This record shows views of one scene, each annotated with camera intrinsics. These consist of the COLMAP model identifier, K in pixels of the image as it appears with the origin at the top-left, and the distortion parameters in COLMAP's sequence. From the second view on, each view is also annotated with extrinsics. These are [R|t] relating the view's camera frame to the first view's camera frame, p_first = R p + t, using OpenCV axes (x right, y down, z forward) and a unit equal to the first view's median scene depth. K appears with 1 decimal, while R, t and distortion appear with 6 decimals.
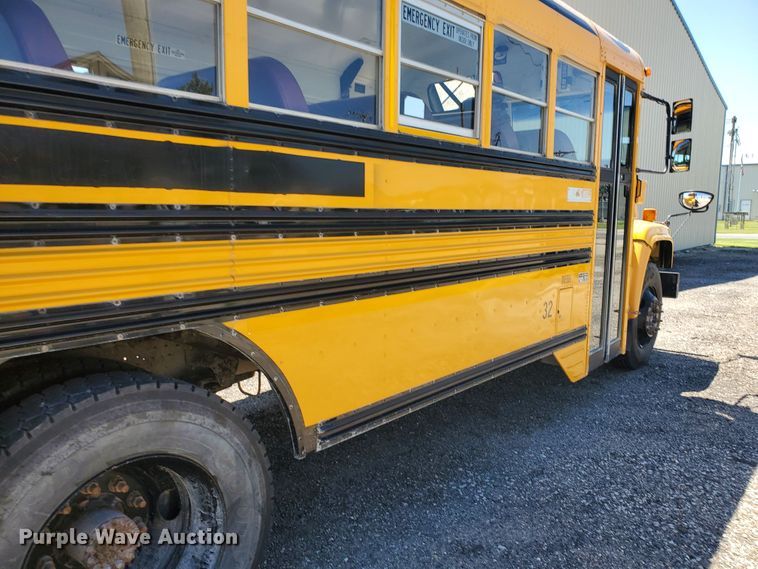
lens RADIAL K [[601.4, 0, 400.3], [0, 601.4, 286.7], [0, 0, 1]] dist [0.005808, -0.002731]
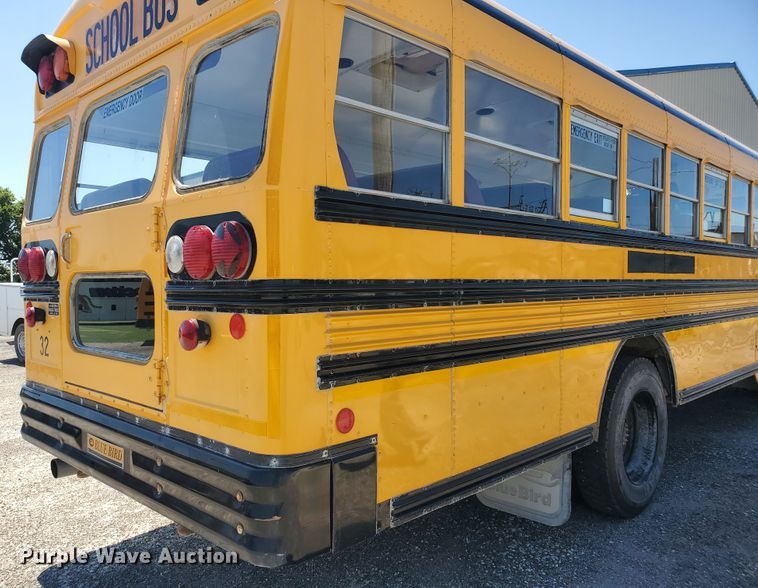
lens RADIAL K [[620.6, 0, 386.9], [0, 620.6, 294.6], [0, 0, 1]] dist [-0.050447, 0.118546]
pose [[0.995908, -0.012697, -0.089480, -0.377085], [0.003107, 0.994308, -0.106502, 0.054723], [0.090323, 0.105789, 0.990278, -0.456361]]
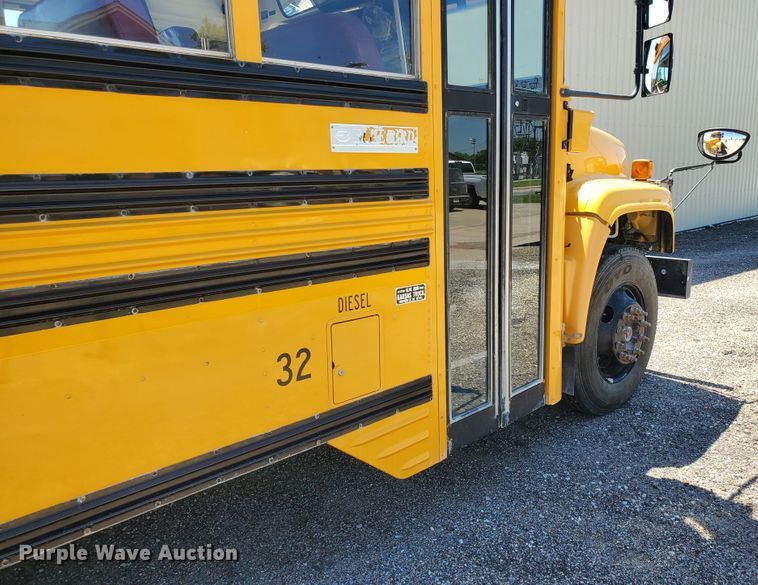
lens RADIAL K [[599.3, 0, 397.3], [0, 599.3, 290.7], [0, 0, 1]] dist [0.004283, 0.002088]
pose [[0.989598, -0.003293, -0.143821, 0.294796], [0.013520, 0.997442, 0.070193, -0.044399], [0.143222, -0.071407, 0.987111, 0.372986]]
